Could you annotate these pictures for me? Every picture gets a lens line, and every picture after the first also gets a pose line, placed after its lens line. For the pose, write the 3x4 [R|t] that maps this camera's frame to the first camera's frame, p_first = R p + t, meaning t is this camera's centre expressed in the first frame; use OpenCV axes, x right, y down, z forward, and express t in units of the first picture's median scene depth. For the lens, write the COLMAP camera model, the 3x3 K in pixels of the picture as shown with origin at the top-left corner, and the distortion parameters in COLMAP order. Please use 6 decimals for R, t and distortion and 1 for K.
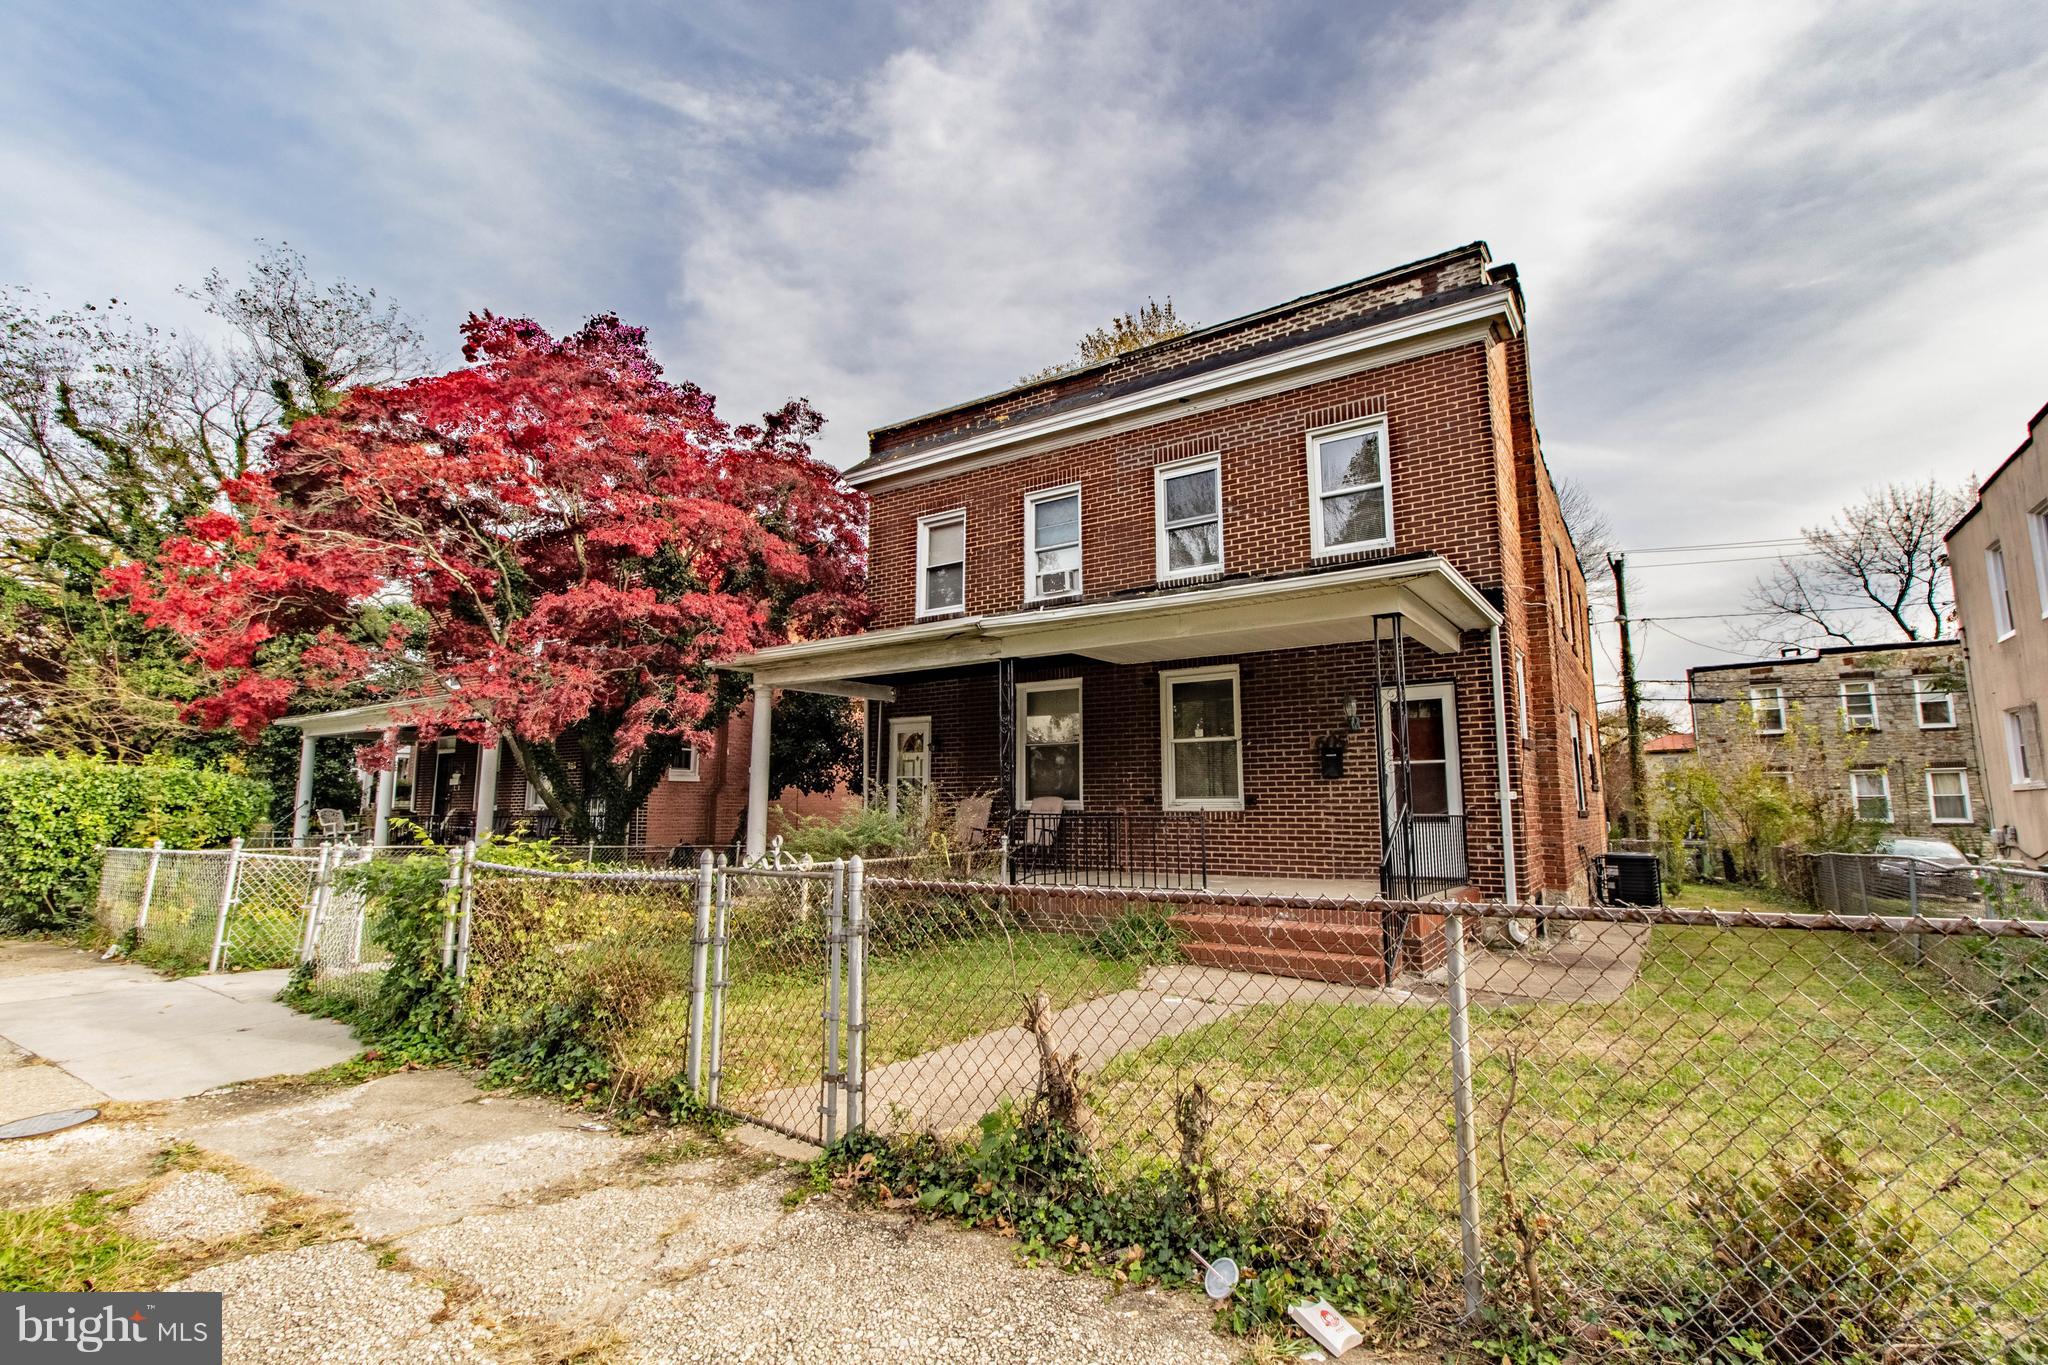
lens RADIAL K [[942.8, 0, 1038.9], [0, 942.8, 677.4], [0, 0, 1]] dist [0.002951, 0.000510]
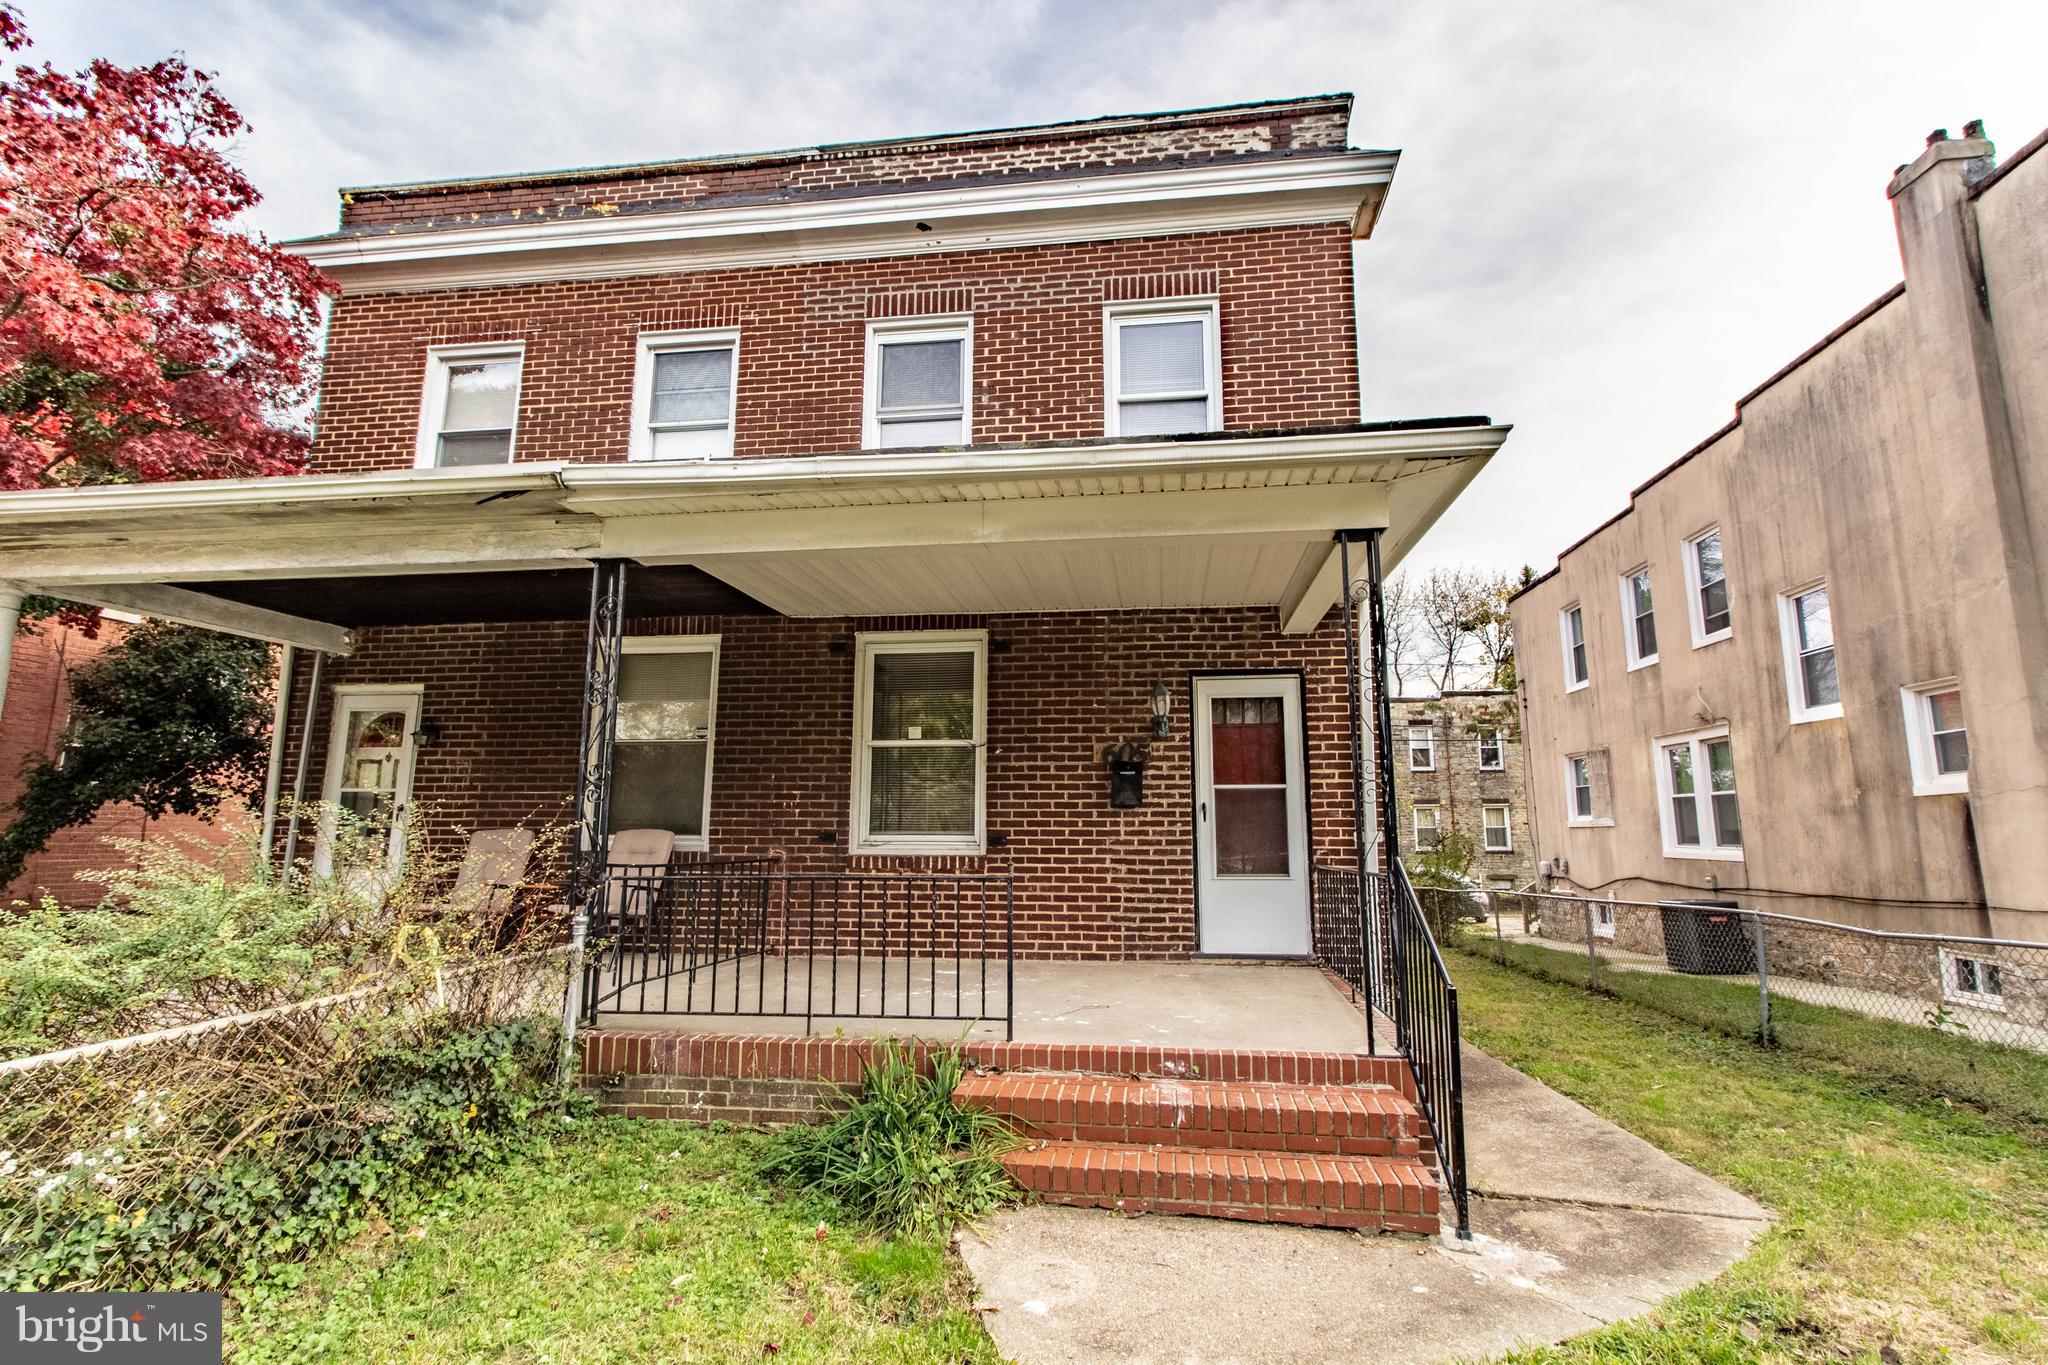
lens RADIAL K [[942.8, 0, 1038.9], [0, 942.8, 677.4], [0, 0, 1]] dist [0.002951, 0.000510]
pose [[0.893009, 0.078253, 0.443183, -0.041457], [-0.067727, 0.996919, -0.039557, 0.040112], [-0.444913, 0.005309, 0.895558, 0.377358]]
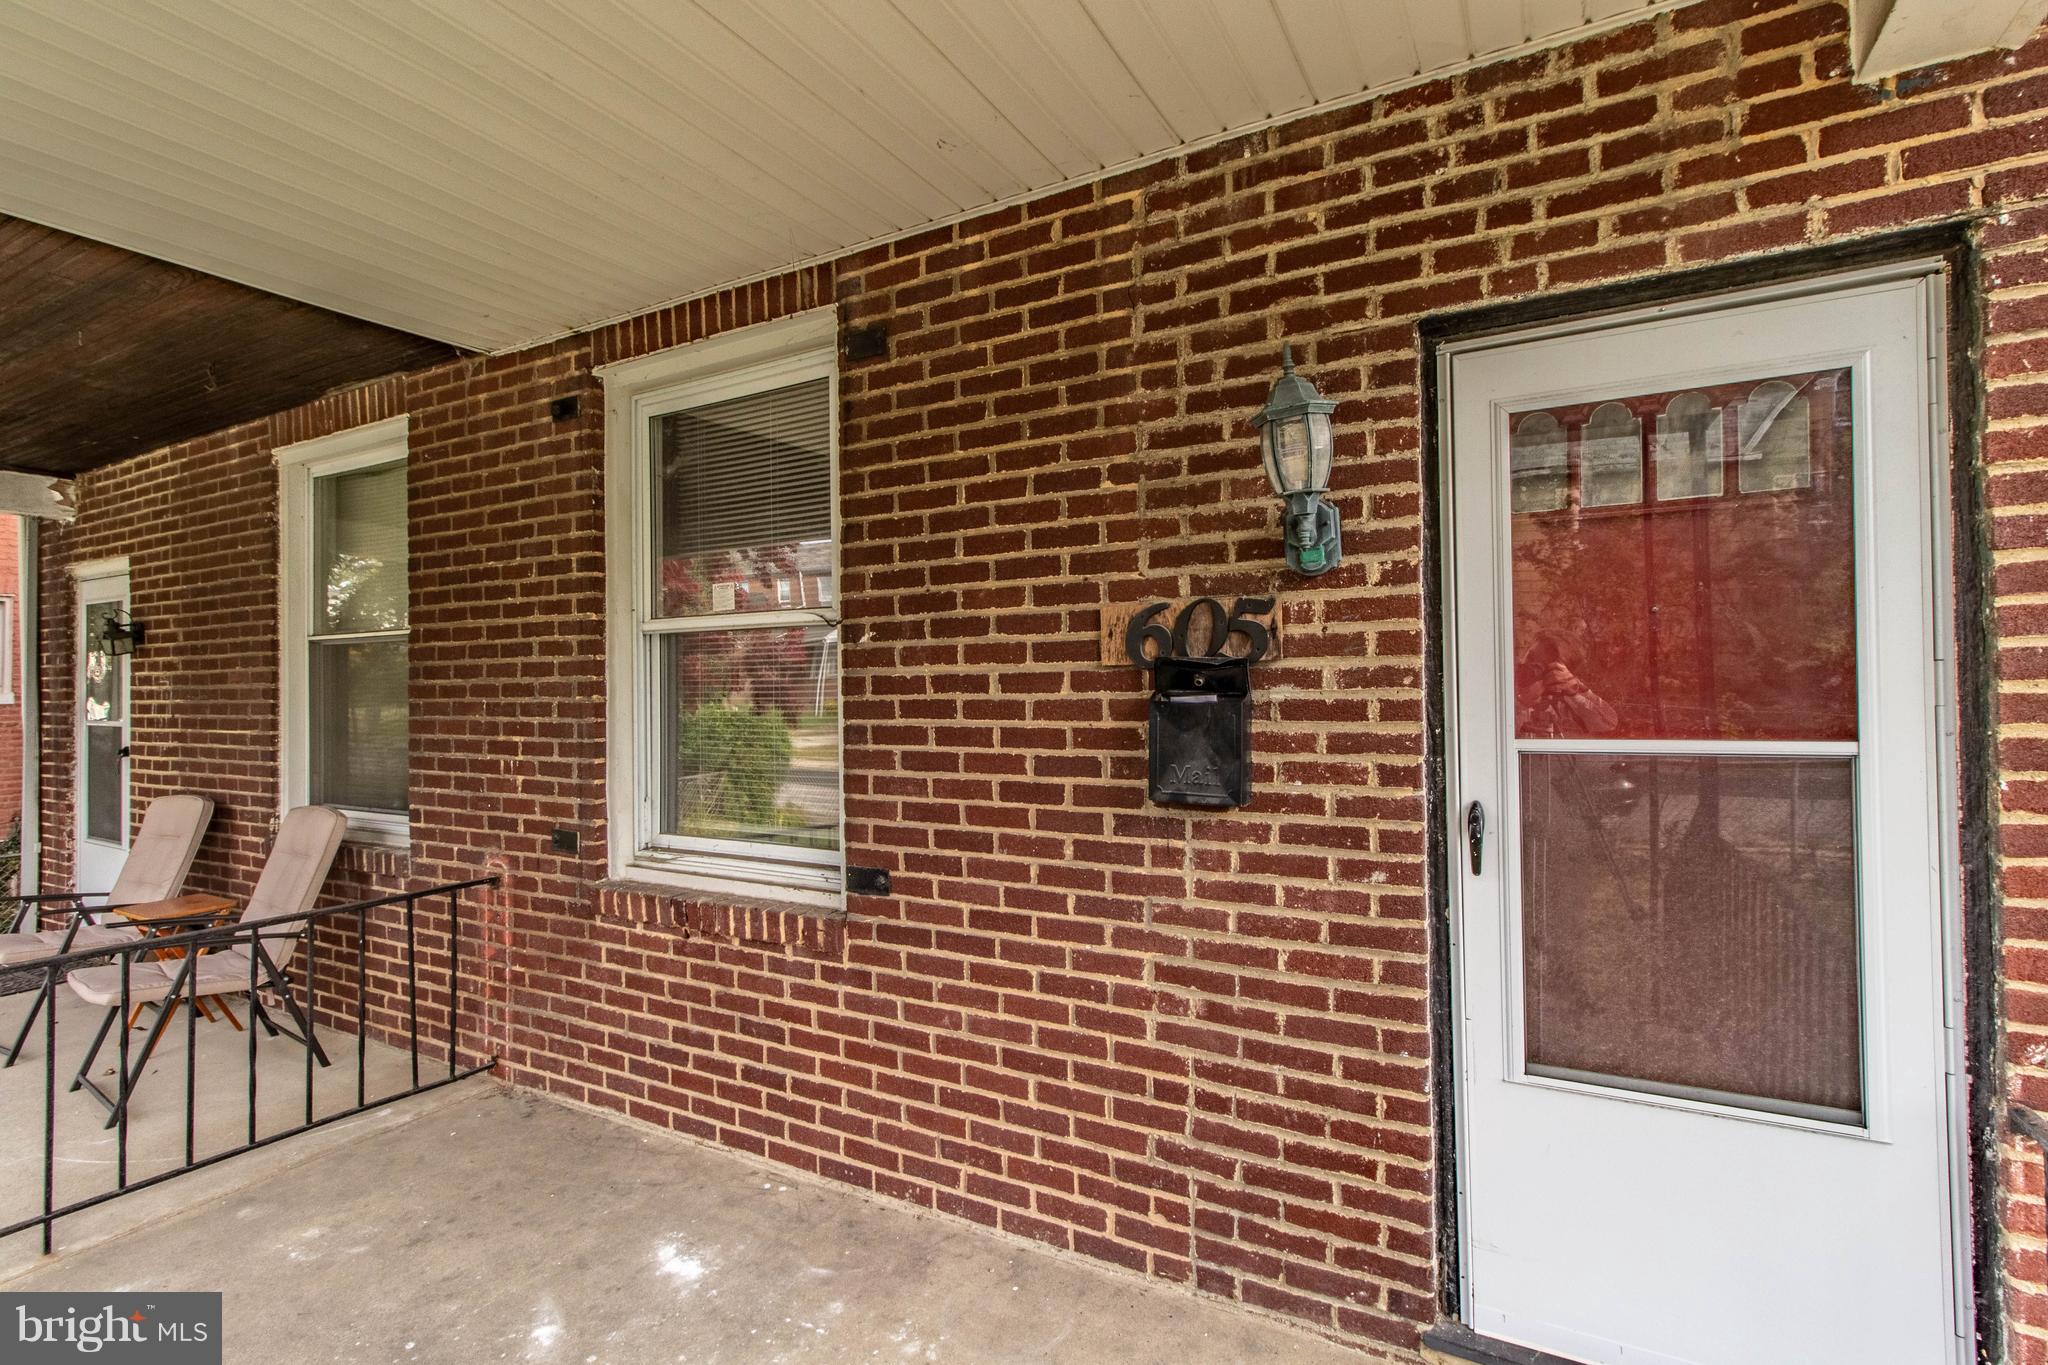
lens RADIAL K [[942.8, 0, 1038.9], [0, 942.8, 677.4], [0, 0, 1]] dist [0.002951, 0.000510]
pose [[0.995103, -0.009288, 0.098406, 0.226250], [-0.003306, 0.991890, 0.127053, 0.046231], [-0.098788, -0.126757, 0.987002, 0.708422]]
